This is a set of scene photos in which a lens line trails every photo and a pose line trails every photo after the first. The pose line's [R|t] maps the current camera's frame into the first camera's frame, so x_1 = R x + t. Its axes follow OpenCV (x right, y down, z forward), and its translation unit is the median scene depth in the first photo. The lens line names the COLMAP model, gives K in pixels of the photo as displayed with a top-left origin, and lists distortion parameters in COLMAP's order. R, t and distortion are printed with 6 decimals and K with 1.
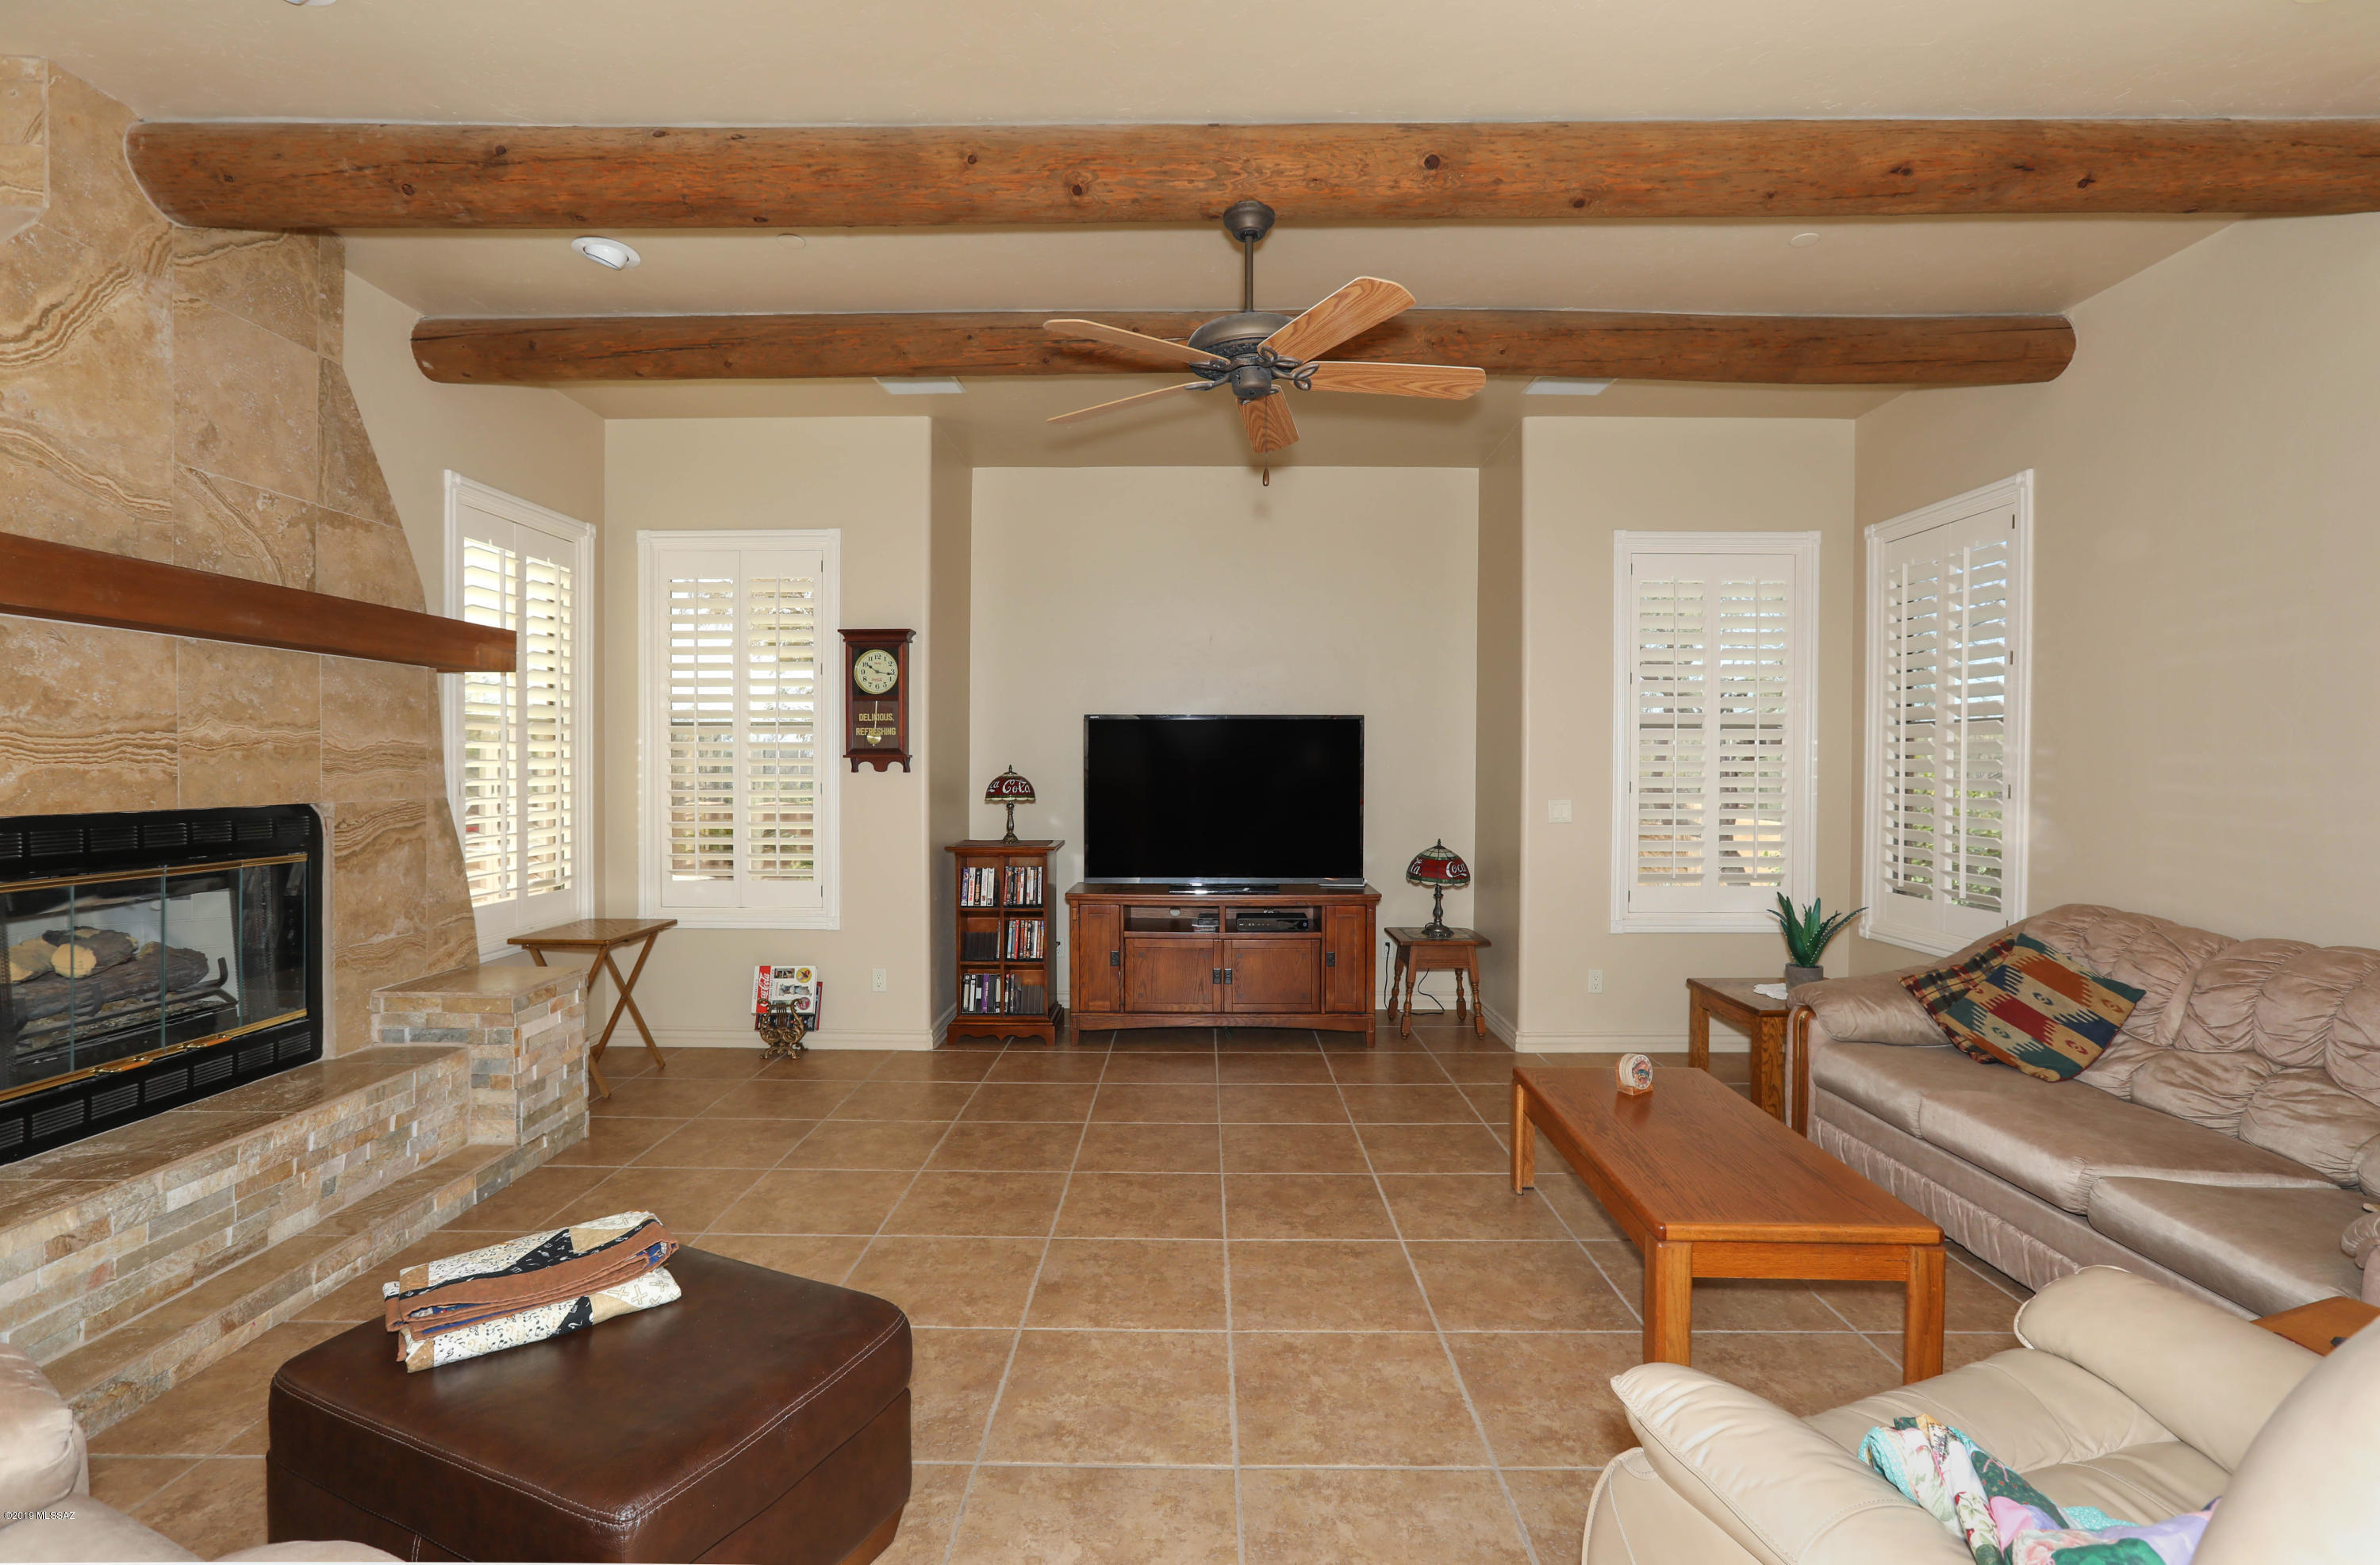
lens RADIAL K [[1101.7, 0, 1189.6], [0, 1101.7, 770.5], [0, 0, 1]] dist [-0.001393, 0.021573]
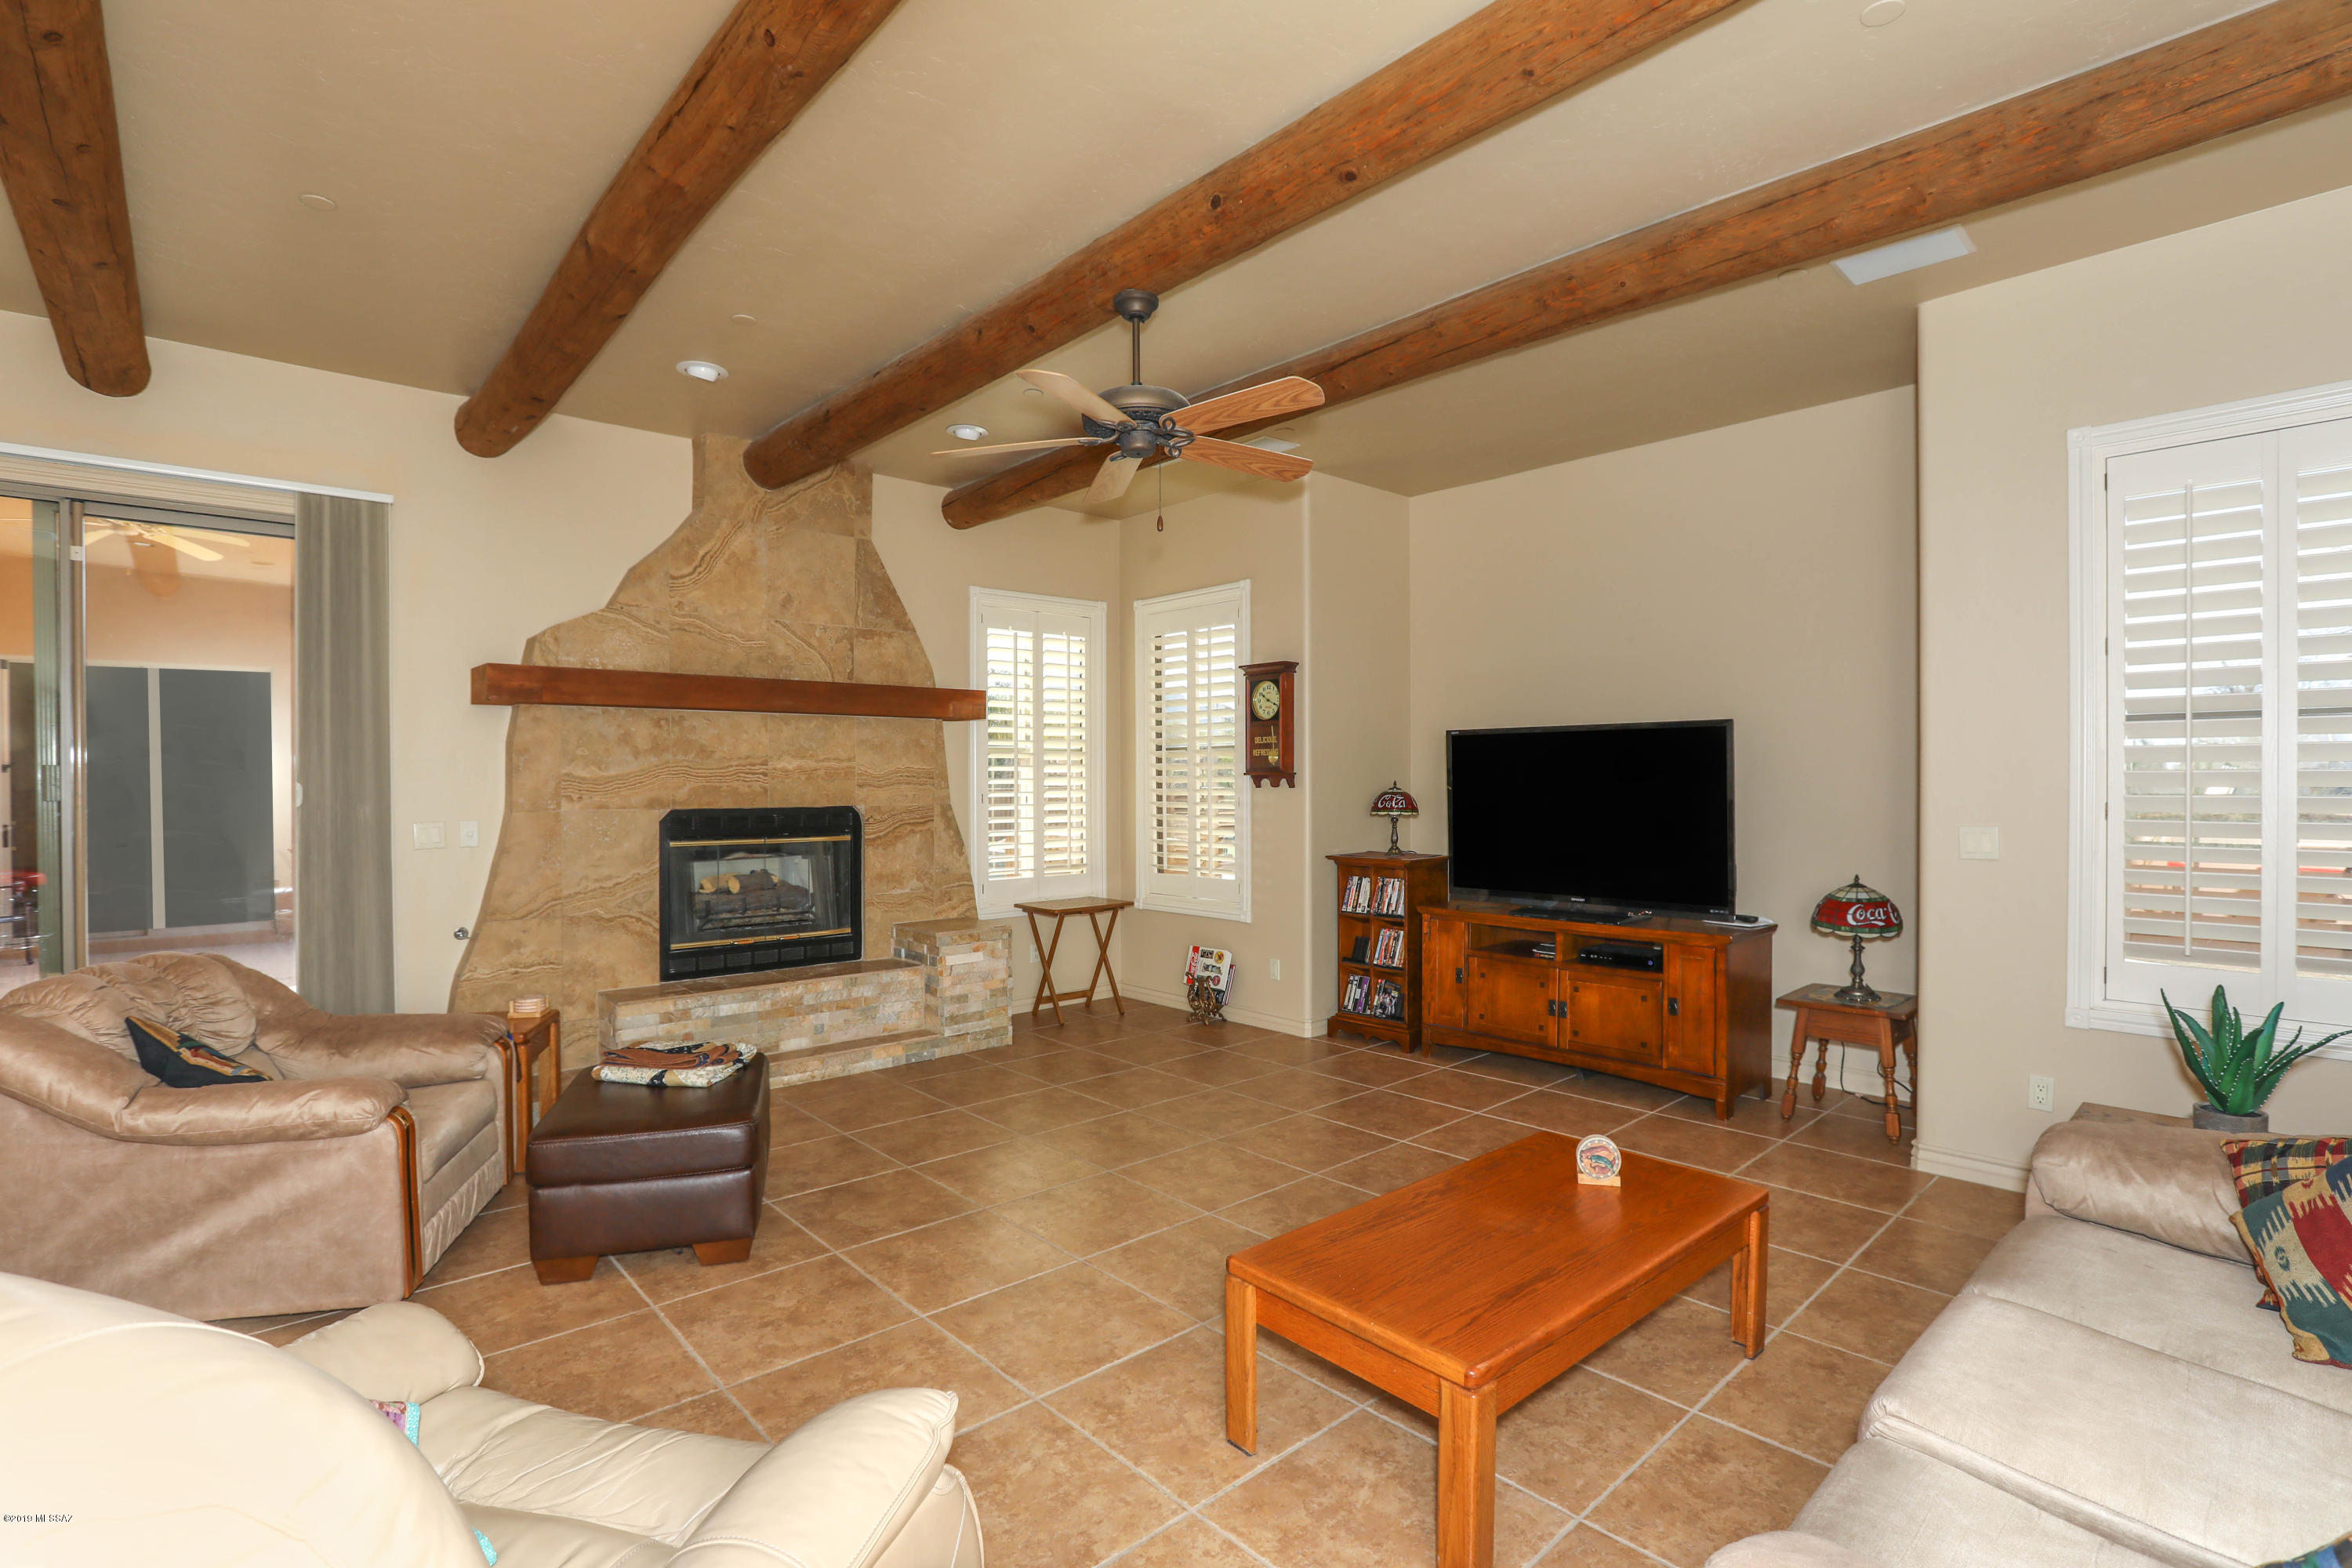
lens RADIAL K [[1142.5, 0, 1176.0], [0, 1142.5, 784.0], [0, 0, 1]] dist [-0.002737, -0.000048]
pose [[0.683463, -0.002979, -0.729979, 0.701064], [0.000410, 0.999993, -0.003697, 0.002744], [0.729985, 0.002228, 0.683460, 0.156558]]
